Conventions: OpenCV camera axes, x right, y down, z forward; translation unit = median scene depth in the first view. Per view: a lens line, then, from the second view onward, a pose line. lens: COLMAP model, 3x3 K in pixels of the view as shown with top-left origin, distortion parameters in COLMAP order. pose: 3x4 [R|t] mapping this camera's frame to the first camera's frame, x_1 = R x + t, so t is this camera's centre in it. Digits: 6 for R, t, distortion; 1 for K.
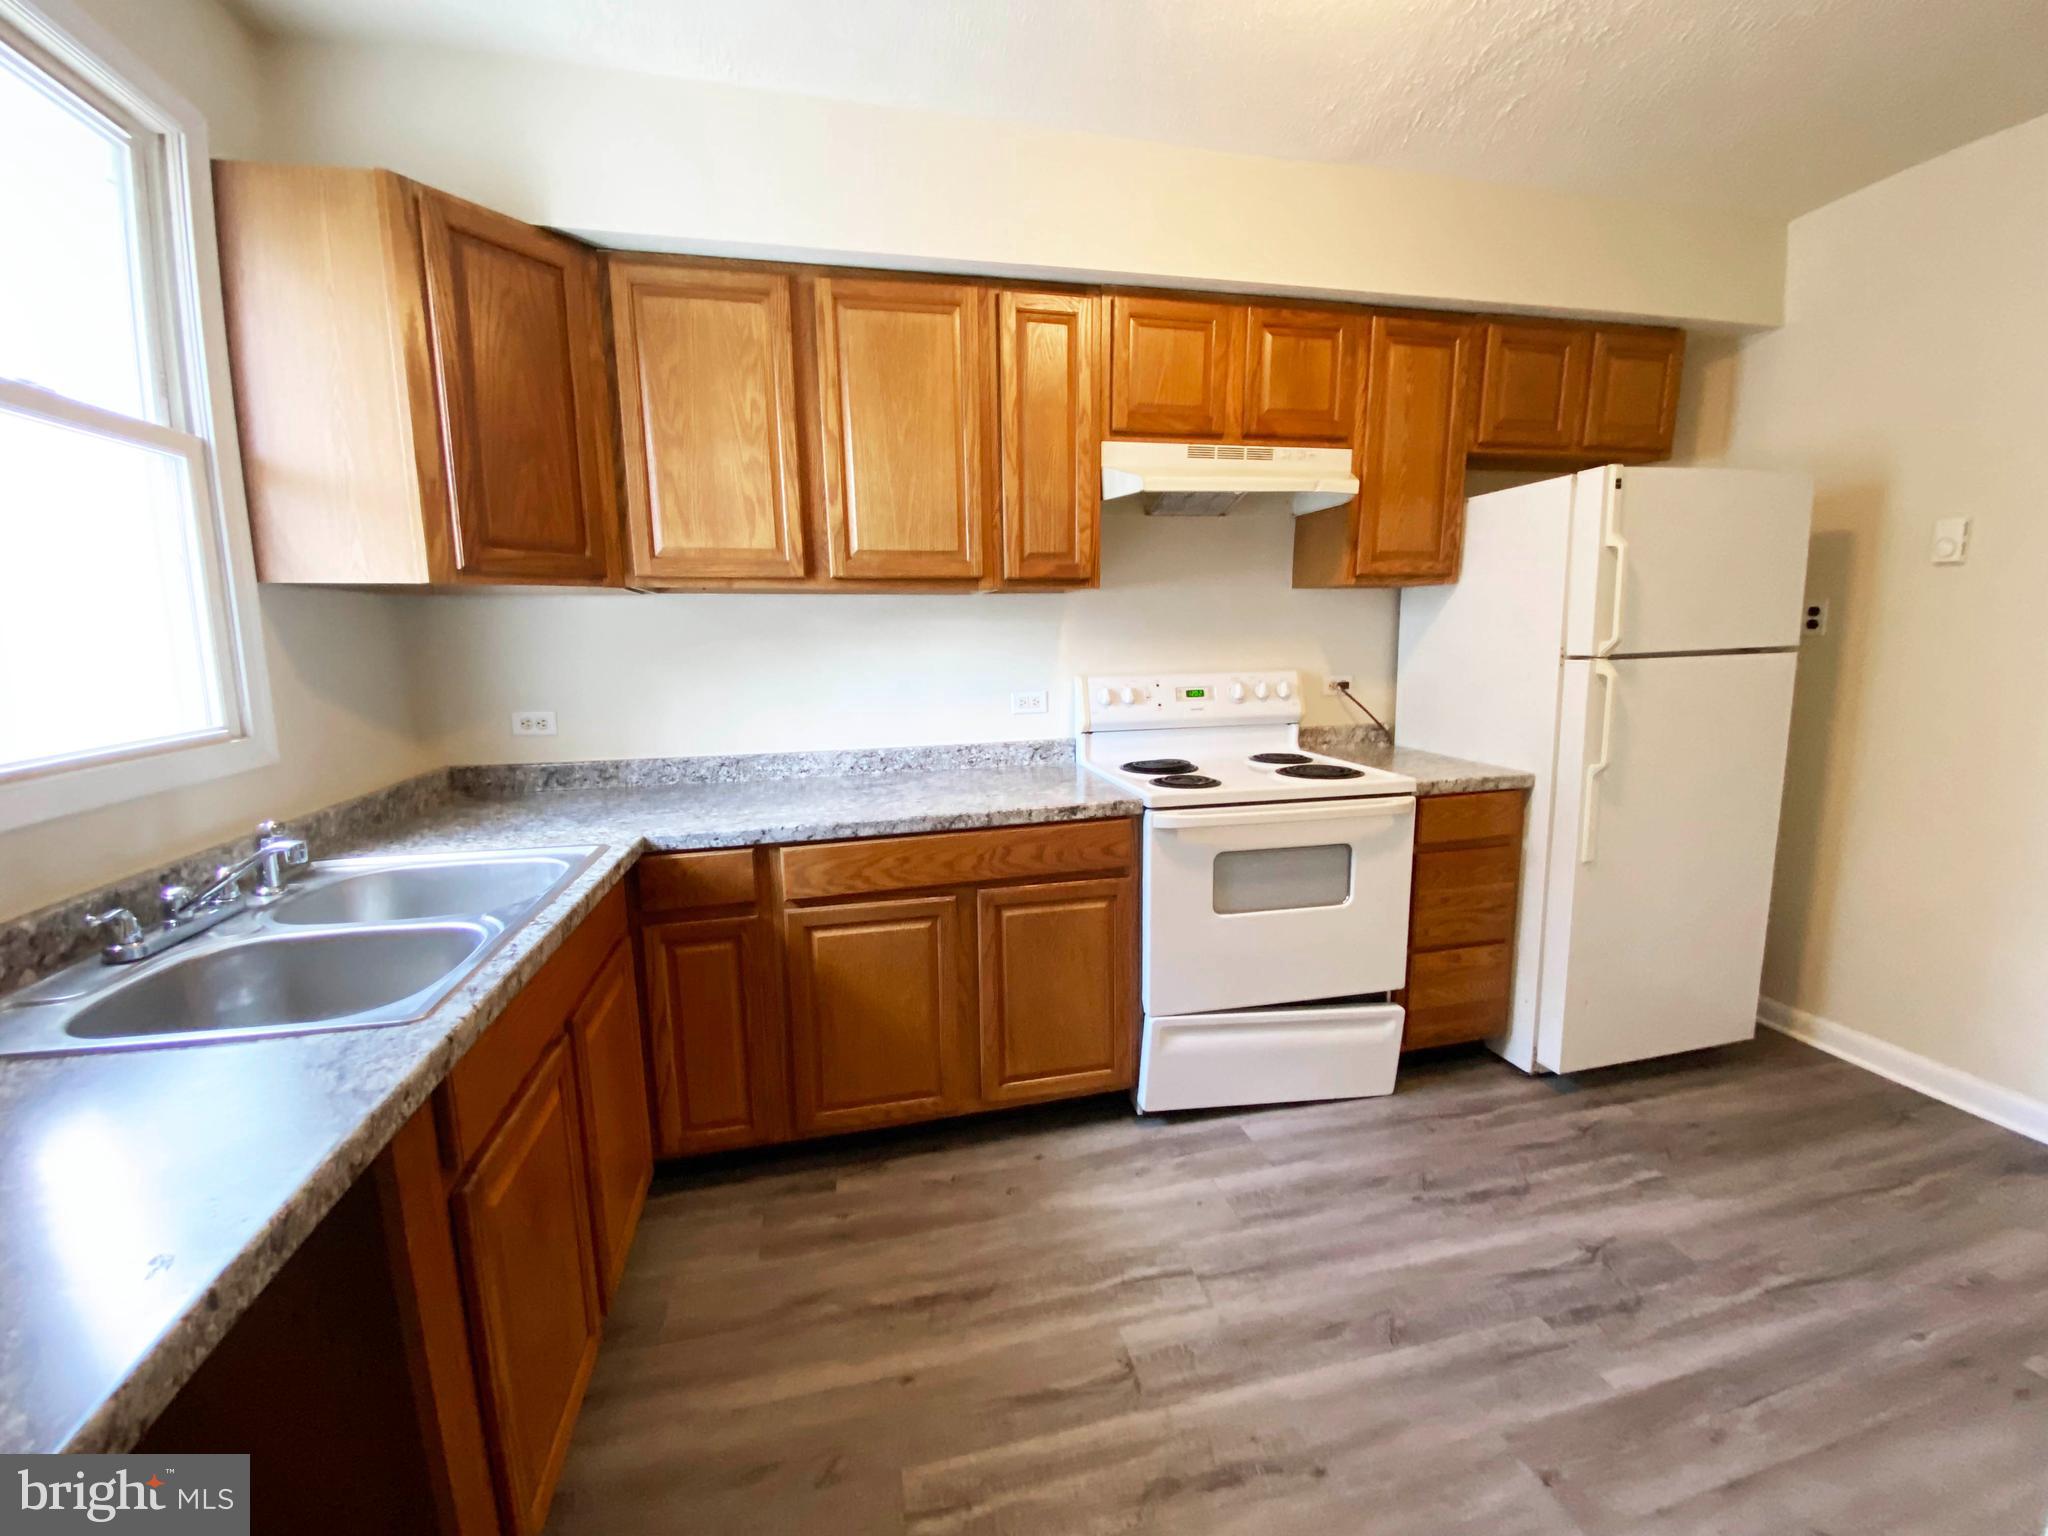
lens RADIAL K [[837.1, 0, 1030.6], [0, 837.1, 761.6], [0, 0, 1]] dist [0.014878, -0.018468]
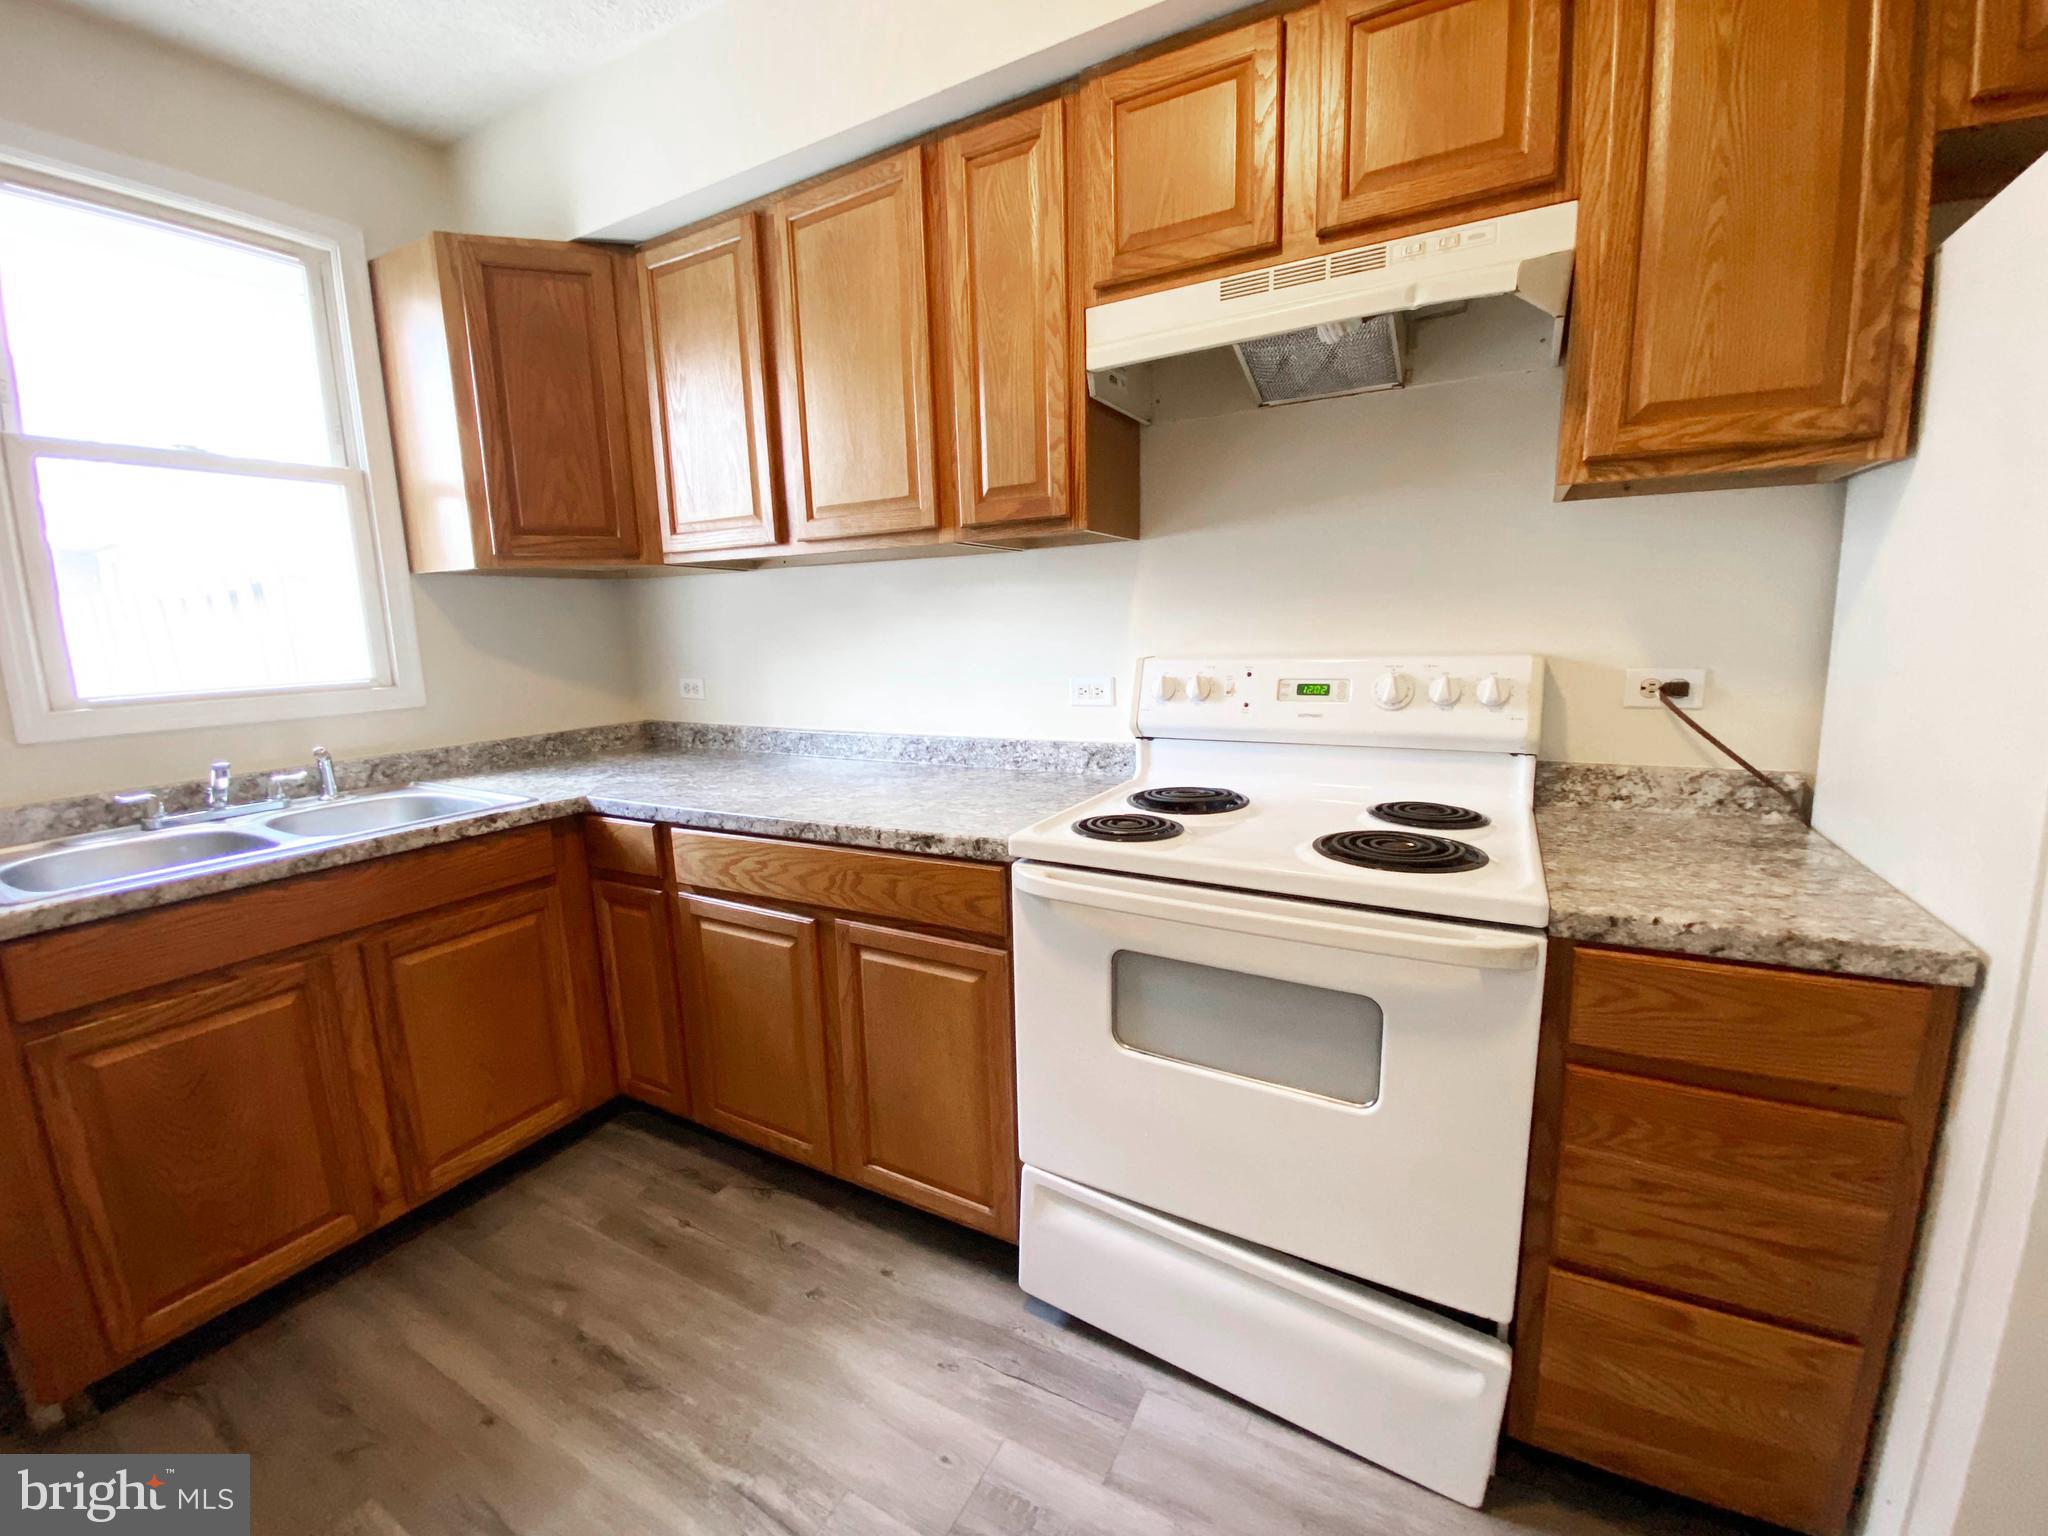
lens RADIAL K [[837.1, 0, 1030.6], [0, 837.1, 761.6], [0, 0, 1]] dist [0.014878, -0.018468]
pose [[0.738442, 0.104924, -0.666104, 0.574262], [-0.086323, 0.994402, 0.060940, -0.060264], [0.668769, 0.012500, 0.743365, 0.497644]]
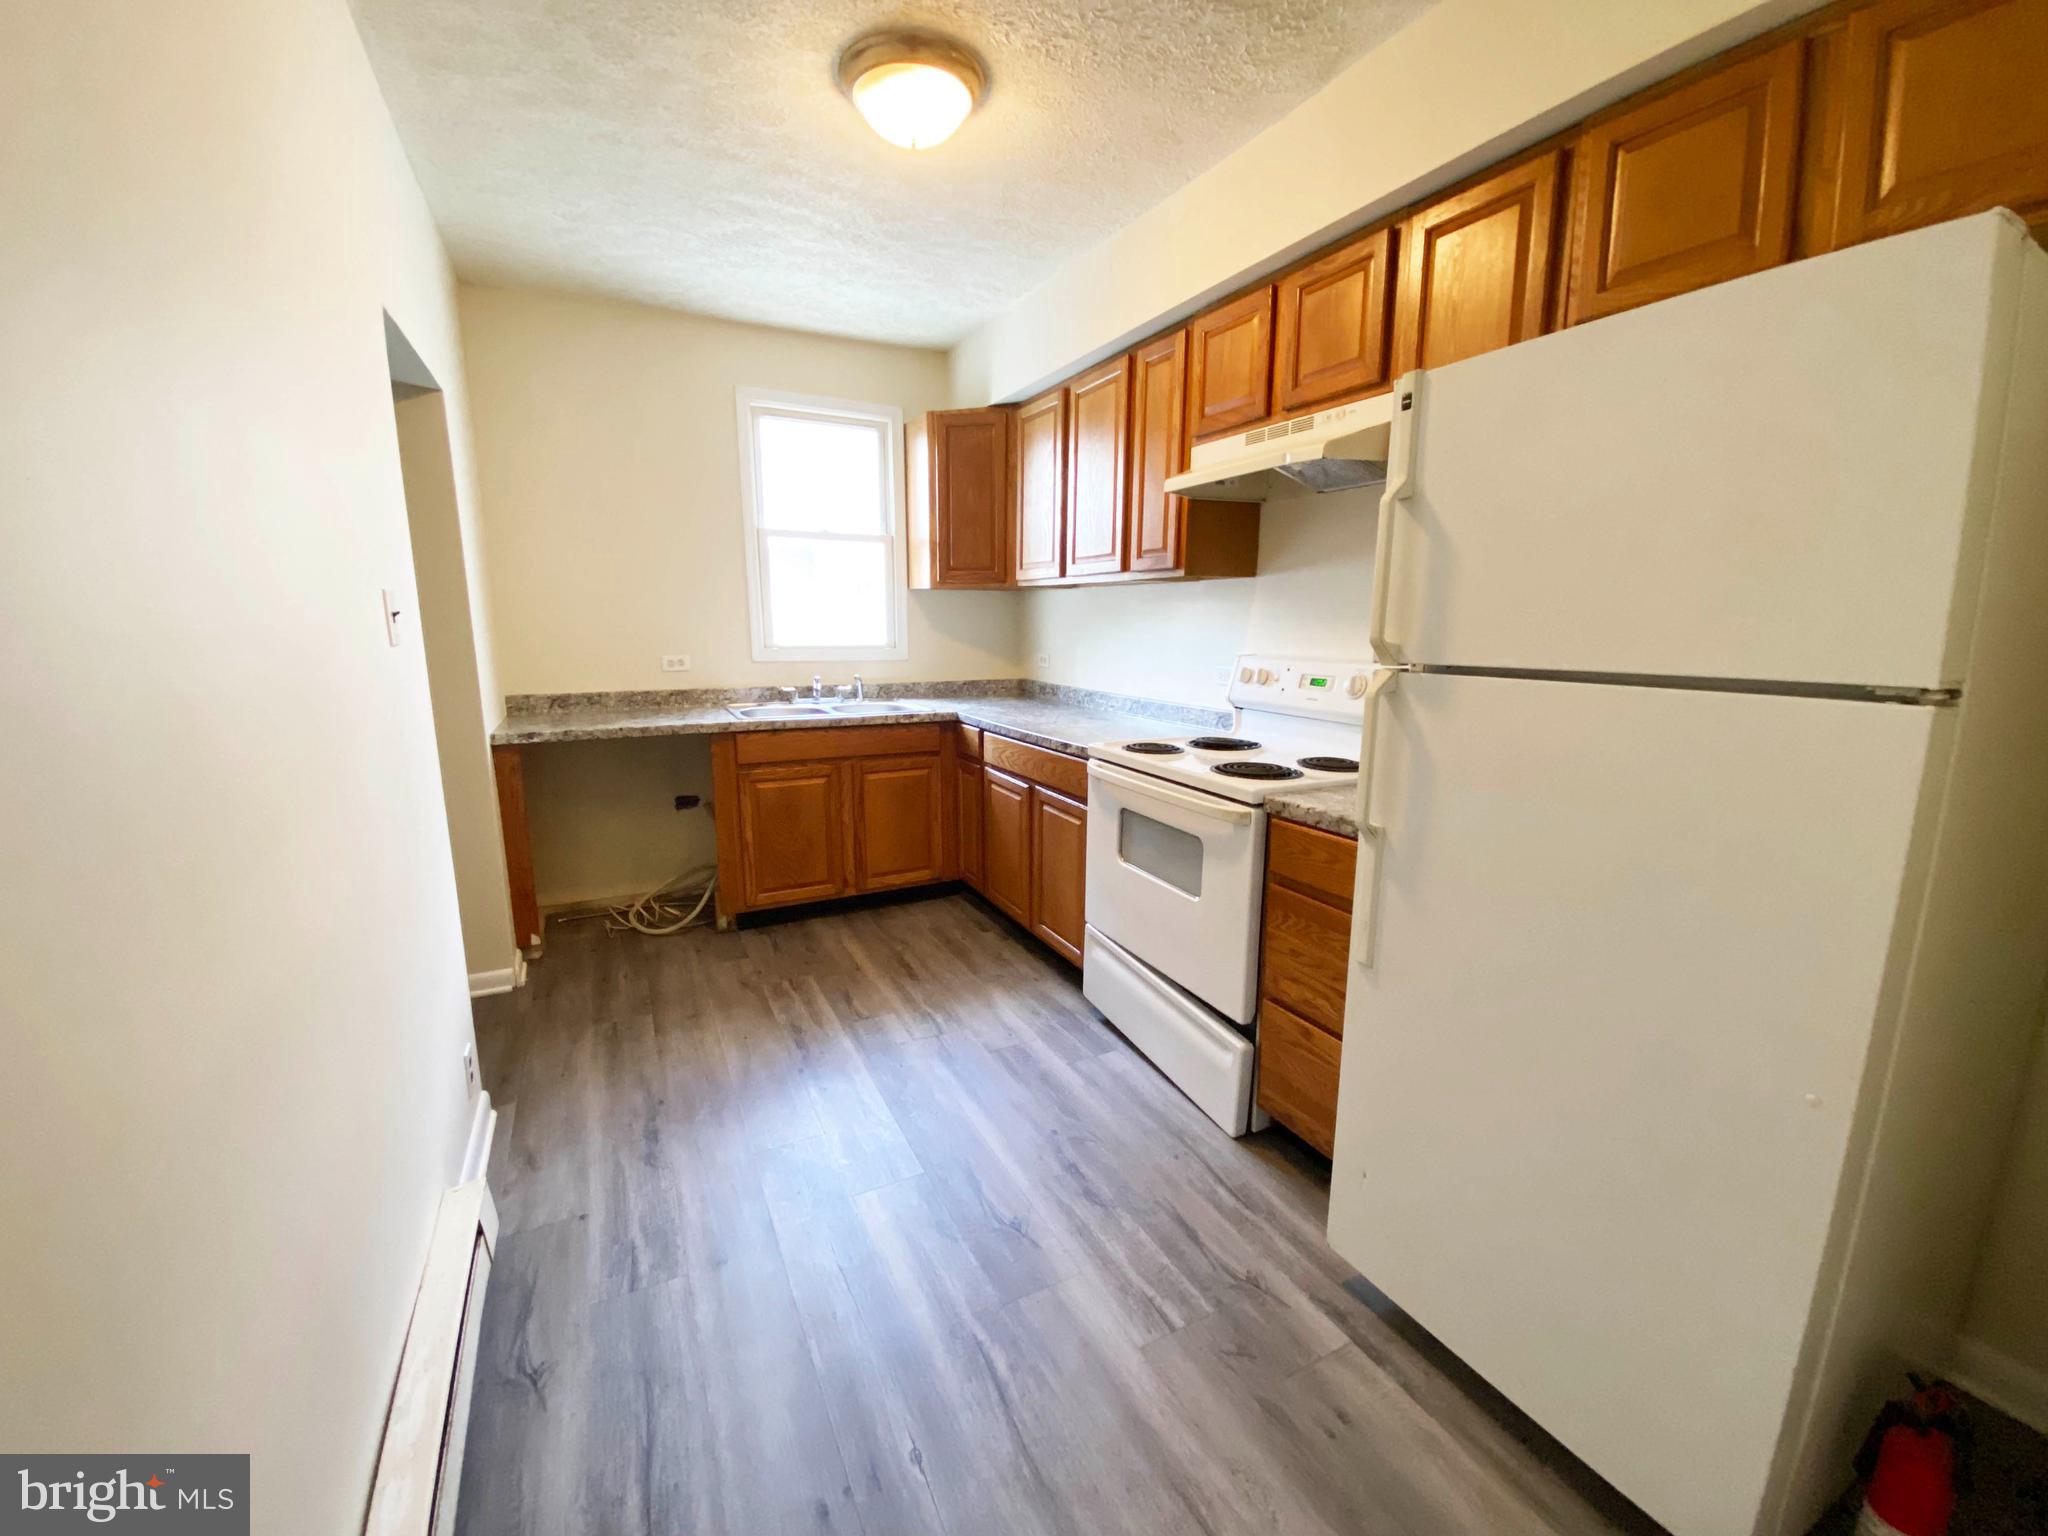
lens RADIAL K [[832.7, 0, 1024.8], [0, 832.7, 766.2], [0, 0, 1]] dist [0.043854, -0.030733]
pose [[0.225705, 0.191360, -0.955217, 1.291898], [-0.158949, 0.974613, 0.157688, -0.107581], [0.961141, 0.116240, 0.250391, 0.573348]]
